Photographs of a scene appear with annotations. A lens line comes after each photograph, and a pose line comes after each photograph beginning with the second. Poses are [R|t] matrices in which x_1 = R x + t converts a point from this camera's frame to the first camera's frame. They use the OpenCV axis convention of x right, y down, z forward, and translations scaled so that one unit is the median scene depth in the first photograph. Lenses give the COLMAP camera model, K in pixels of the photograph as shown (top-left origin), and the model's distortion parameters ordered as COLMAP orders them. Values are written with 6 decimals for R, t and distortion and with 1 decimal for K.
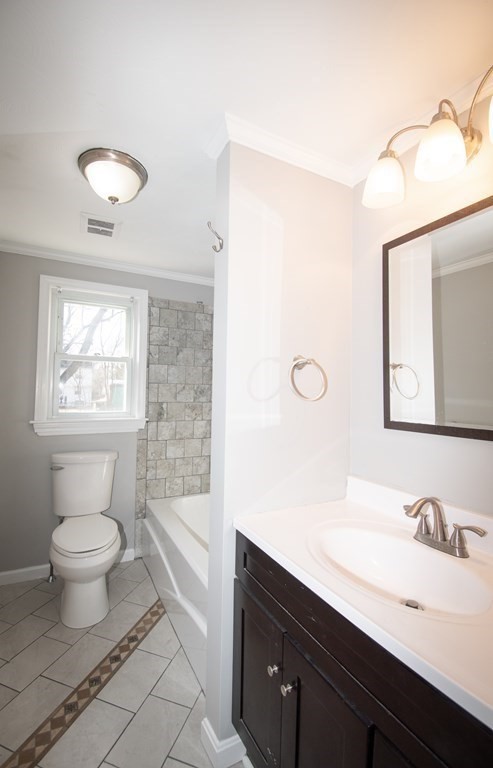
lens RADIAL K [[342.7, 0, 246.7], [0, 342.7, 381.7], [0, 0, 1]] dist [-0.010533, -0.003968]
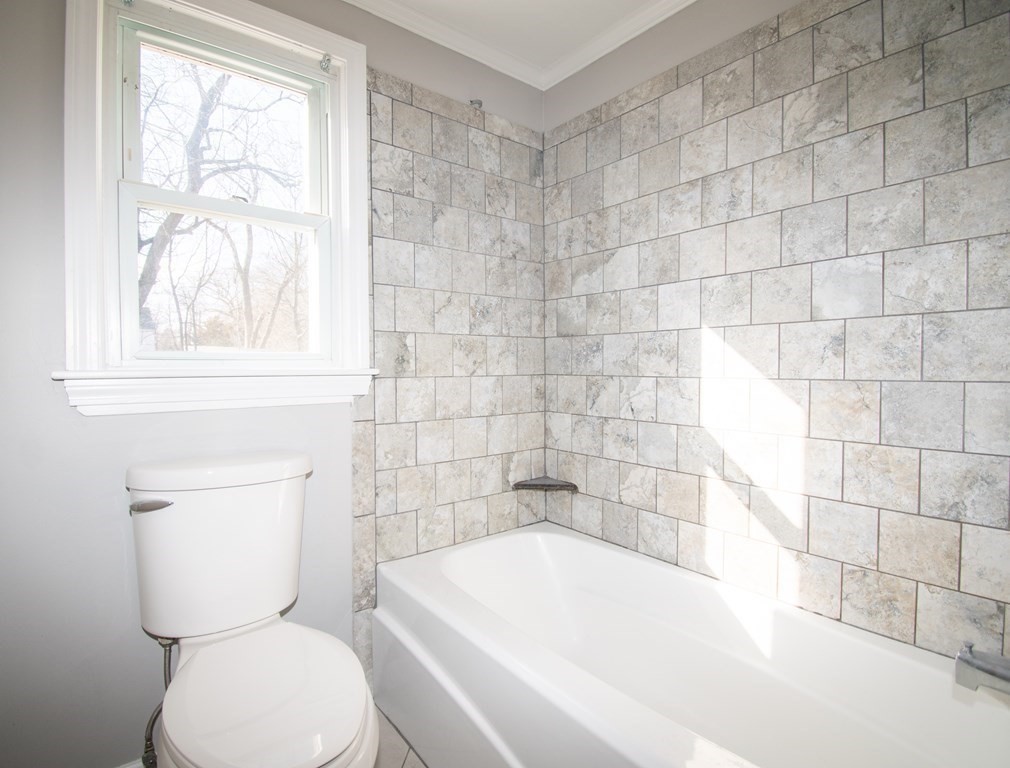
lens RADIAL K [[517.9, 0, 504.2], [0, 517.9, 381.9], [0, 0, 1]] dist [0.002274, -0.001640]
pose [[0.985212, -0.026101, 0.169340, -0.236765], [0.015743, 0.997938, 0.062225, 0.083592], [-0.170615, -0.058639, 0.983591, 0.352911]]
